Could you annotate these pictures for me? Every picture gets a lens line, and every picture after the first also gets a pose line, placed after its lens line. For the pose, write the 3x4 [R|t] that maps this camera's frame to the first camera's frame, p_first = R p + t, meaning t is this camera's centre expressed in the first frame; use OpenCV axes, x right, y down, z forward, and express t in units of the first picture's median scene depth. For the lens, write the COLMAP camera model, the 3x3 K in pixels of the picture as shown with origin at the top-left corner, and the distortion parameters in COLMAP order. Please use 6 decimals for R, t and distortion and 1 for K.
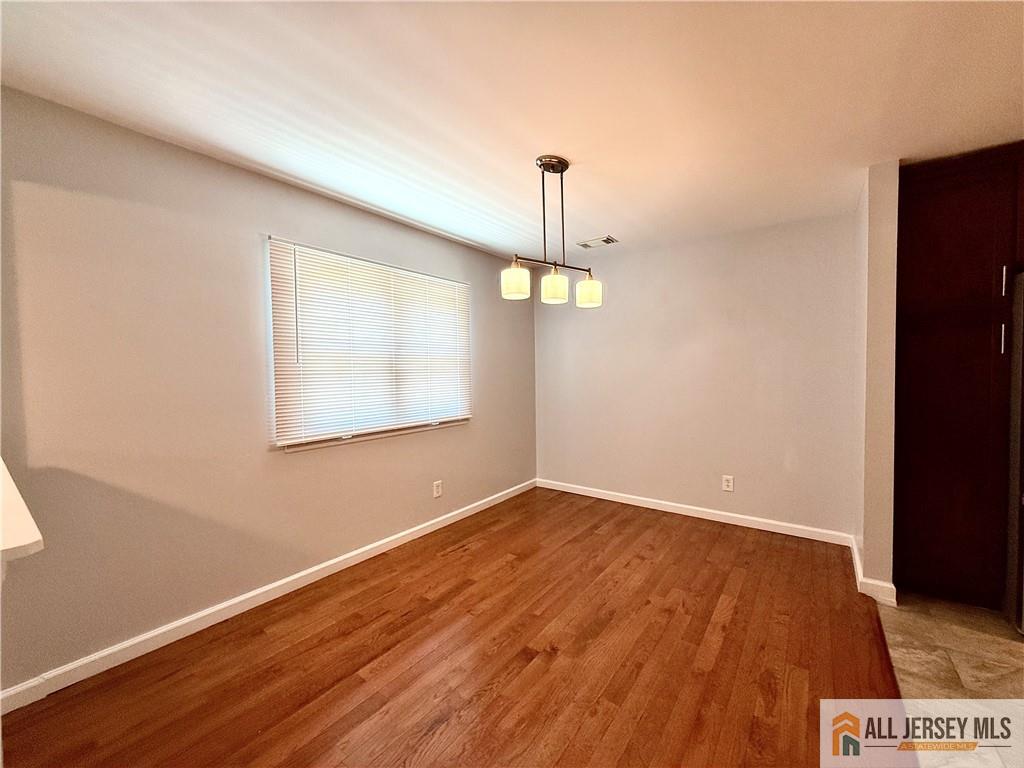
lens RADIAL K [[408.2, 0, 516.0], [0, 408.2, 387.4], [0, 0, 1]] dist [-0.000611, -0.000178]
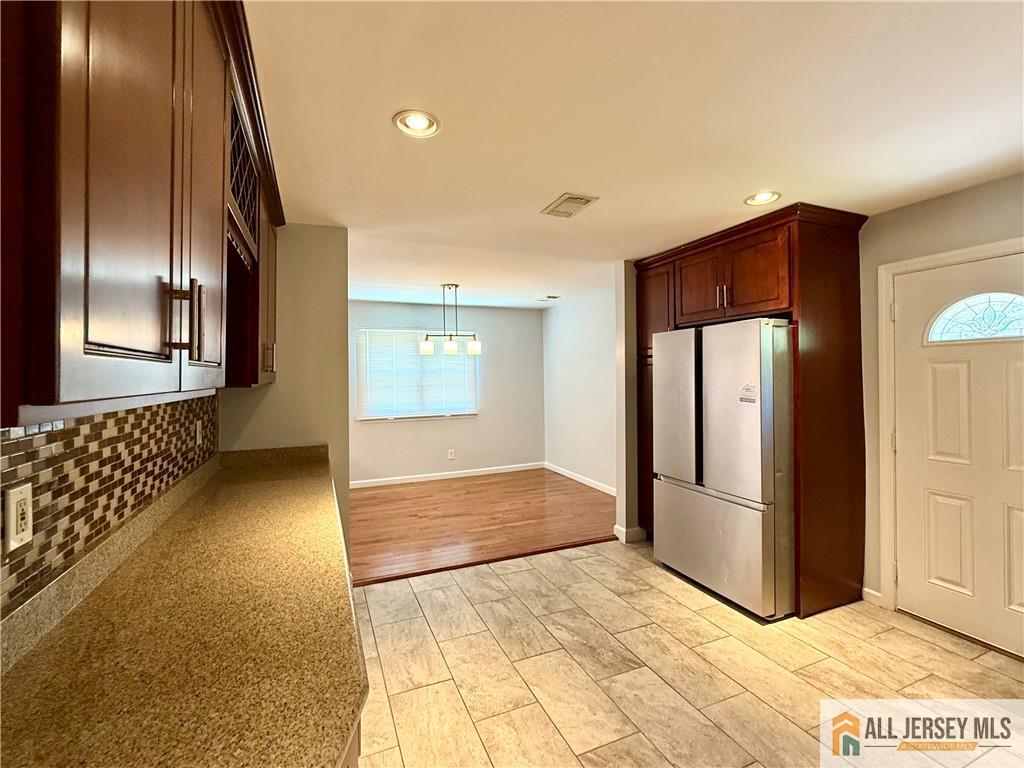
lens RADIAL K [[437.0, 0, 509.9], [0, 437.0, 388.2], [0, 0, 1]] dist [0.000270, 0.000091]
pose [[0.865452, 0.018182, -0.500661, 1.229961], [-0.019545, 0.999806, 0.002523, -0.049003], [0.500610, 0.007601, 0.865640, -0.607115]]
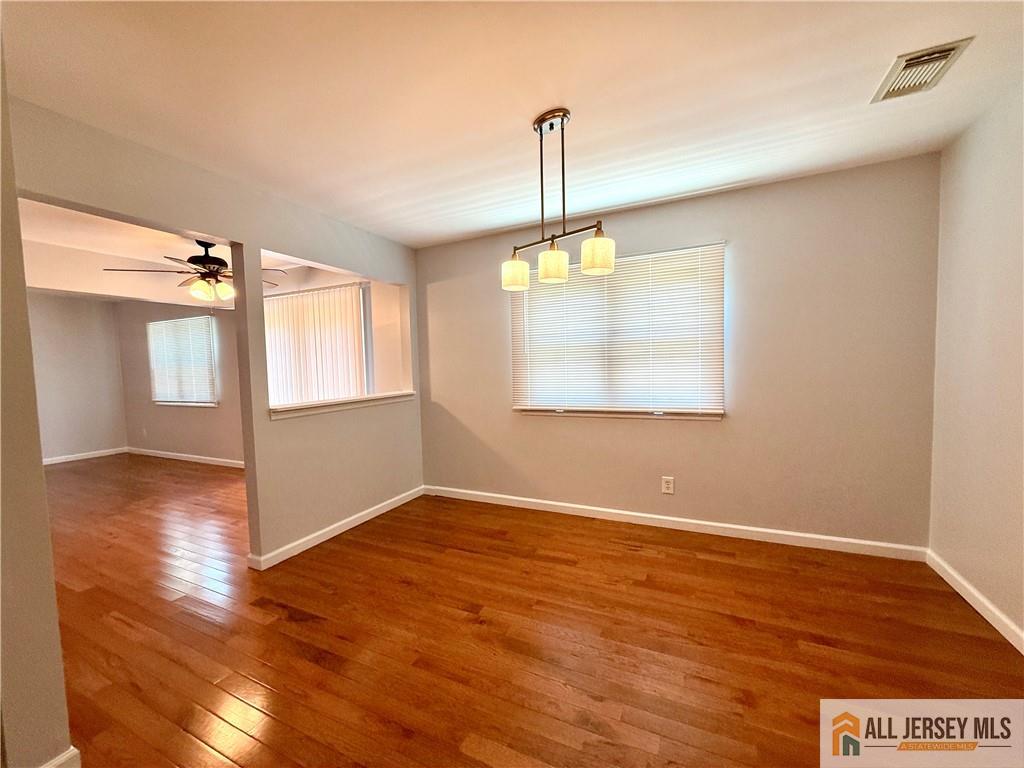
lens RADIAL K [[408.2, 0, 516.0], [0, 408.2, 387.4], [0, 0, 1]] dist [-0.000611, -0.000178]
pose [[0.191770, 0.066776, -0.979165, 0.830260], [-0.012655, 0.997768, 0.065566, -0.033370], [0.981358, -0.000182, 0.192187, 0.653438]]
